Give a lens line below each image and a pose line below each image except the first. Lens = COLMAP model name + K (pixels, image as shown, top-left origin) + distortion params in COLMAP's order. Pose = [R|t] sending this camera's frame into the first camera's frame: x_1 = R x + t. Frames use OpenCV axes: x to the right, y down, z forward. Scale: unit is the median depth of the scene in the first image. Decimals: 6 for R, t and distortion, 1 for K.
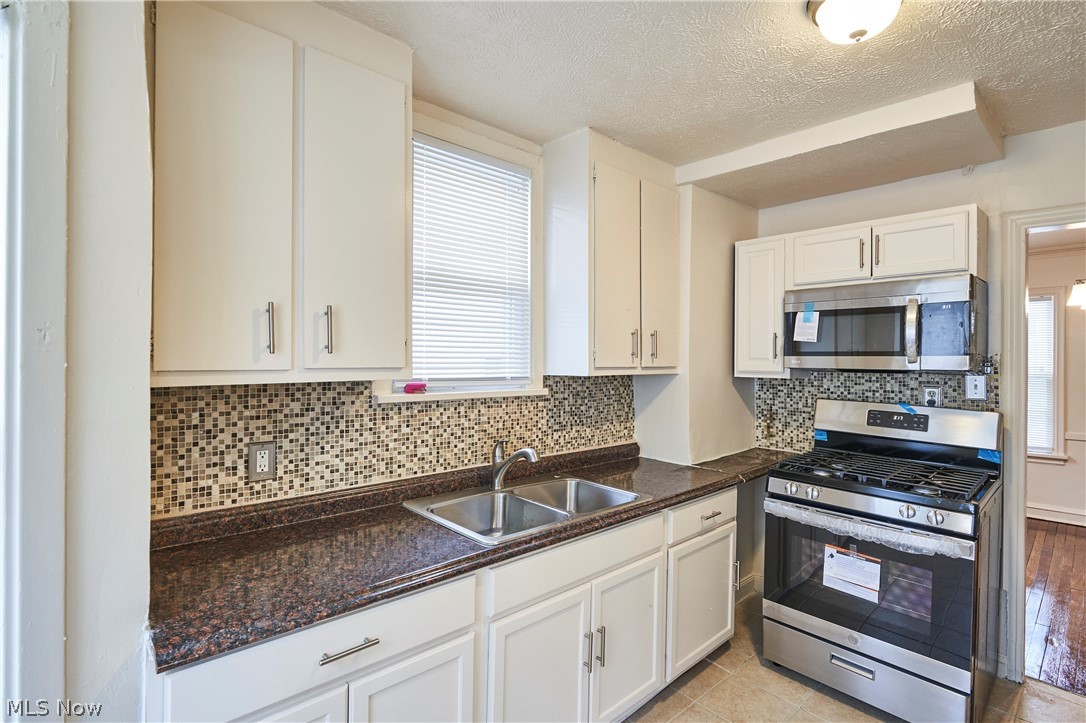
lens RADIAL K [[529.5, 0, 543.0], [0, 529.5, 361.5], [0, 0, 1]] dist [-0.001541, -0.000081]
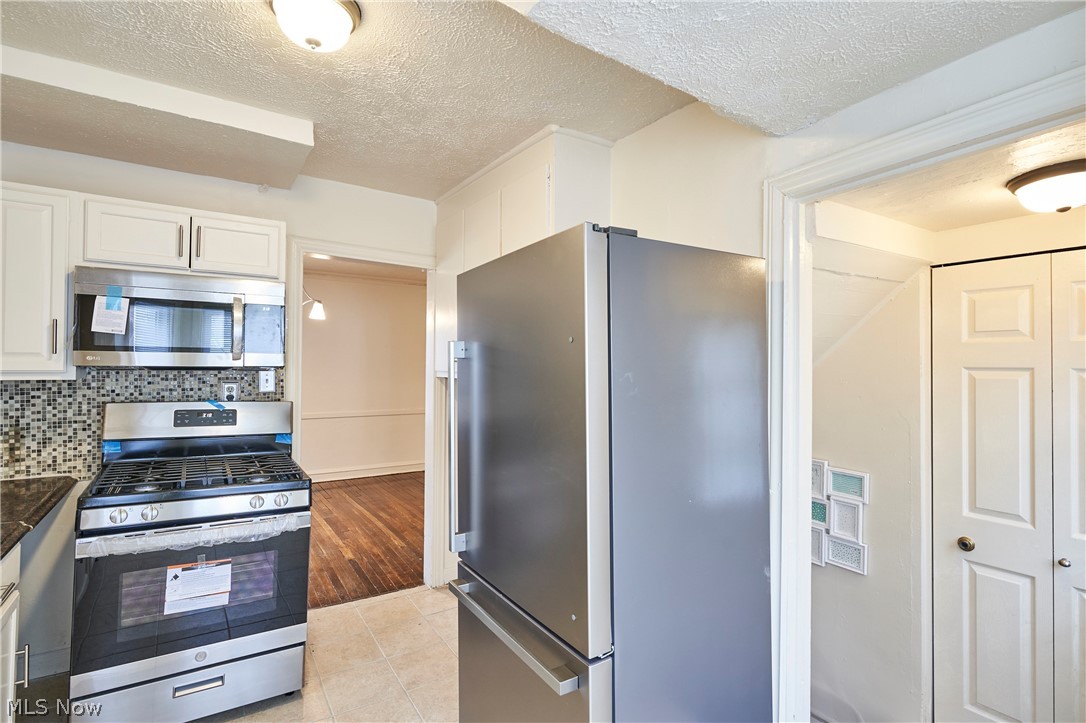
lens RADIAL K [[529.5, 0, 543.0], [0, 529.5, 361.5], [0, 0, 1]] dist [-0.001541, -0.000081]
pose [[0.162953, -0.001618, 0.986633, -0.316945], [-0.004353, 0.999988, 0.002359, 0.001515], [-0.986624, -0.004679, 0.162944, 0.345187]]
